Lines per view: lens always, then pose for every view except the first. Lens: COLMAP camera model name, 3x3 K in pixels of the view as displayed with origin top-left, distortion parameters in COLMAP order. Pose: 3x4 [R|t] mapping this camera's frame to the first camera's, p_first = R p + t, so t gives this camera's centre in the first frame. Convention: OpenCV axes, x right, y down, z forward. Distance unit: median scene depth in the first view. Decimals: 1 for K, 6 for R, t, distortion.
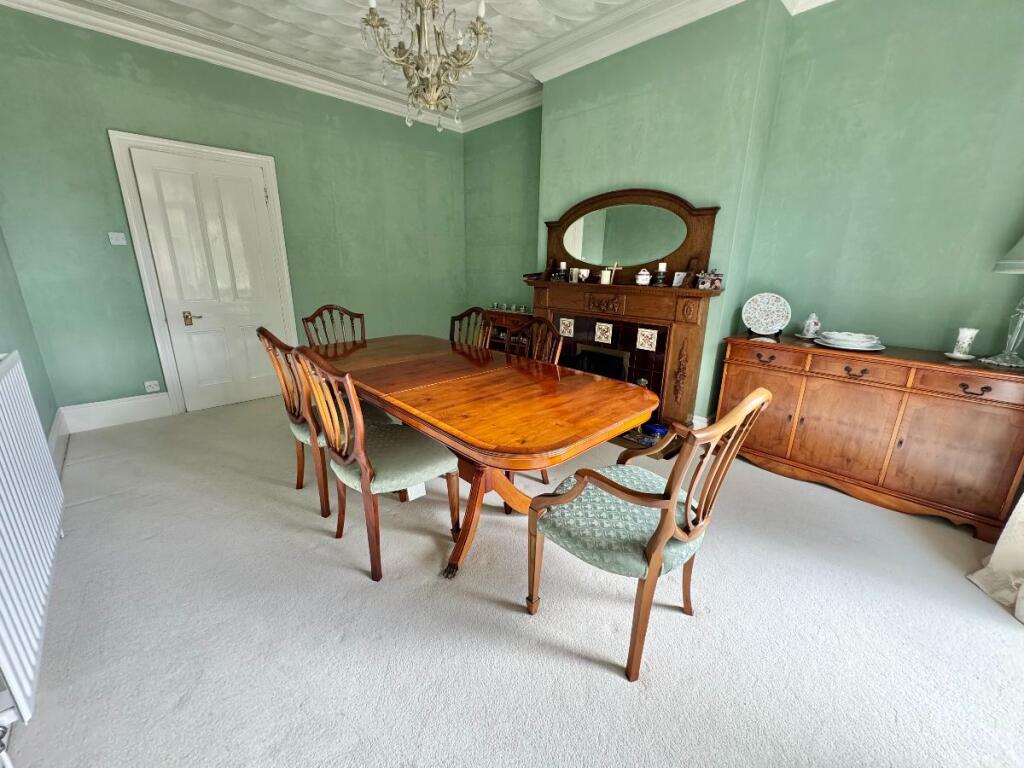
lens RADIAL K [[407.0, 0, 512.0], [0, 407.0, 384.0], [0, 0, 1]] dist [-0.000012, 0.000065]
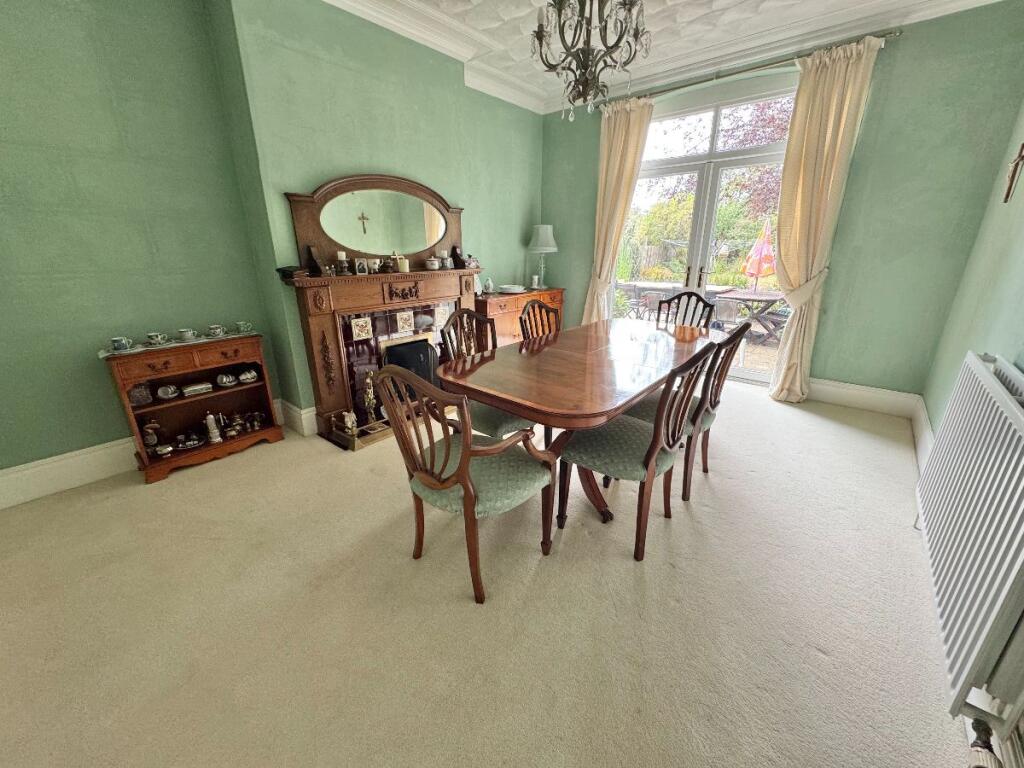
lens RADIAL K [[407.0, 0, 512.0], [0, 407.0, 384.0], [0, 0, 1]] dist [-0.000012, 0.000065]
pose [[-0.097800, -0.330537, 0.938712, -0.754803], [0.289377, 0.893034, 0.344601, -0.248518], [-0.952206, 0.305344, 0.008311, 0.767011]]
